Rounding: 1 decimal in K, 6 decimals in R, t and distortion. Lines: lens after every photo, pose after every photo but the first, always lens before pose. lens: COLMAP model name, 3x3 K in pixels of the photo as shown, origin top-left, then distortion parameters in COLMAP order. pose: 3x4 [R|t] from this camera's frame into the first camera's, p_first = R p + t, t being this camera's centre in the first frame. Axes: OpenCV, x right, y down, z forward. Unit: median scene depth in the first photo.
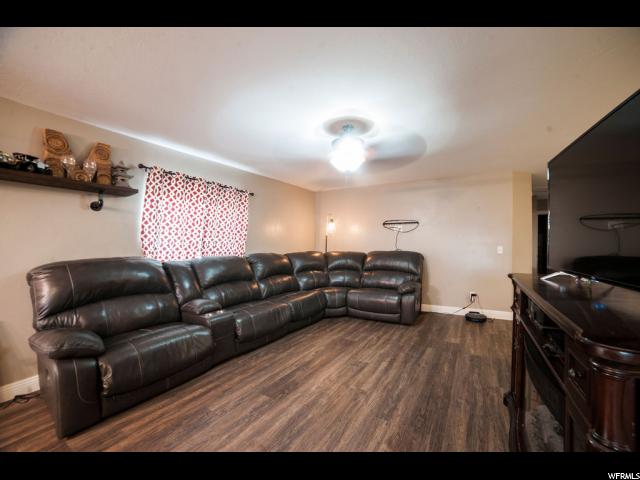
lens RADIAL K [[263.0, 0, 323.8], [0, 263.0, 246.3], [0, 0, 1]] dist [-0.083823, 0.031399]
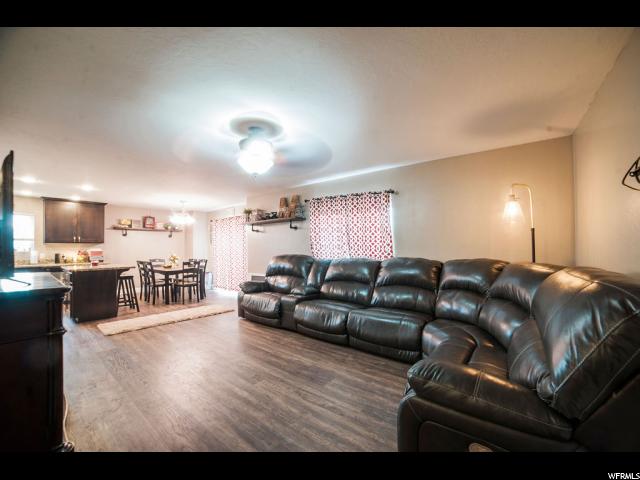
lens RADIAL K [[263.0, 0, 323.8], [0, 263.0, 246.3], [0, 0, 1]] dist [-0.083823, 0.031399]
pose [[-0.139976, -0.017852, -0.989994, 0.847317], [-0.008638, 0.999821, -0.016807, 0.008624], [0.990117, 0.006199, -0.140106, 1.157252]]
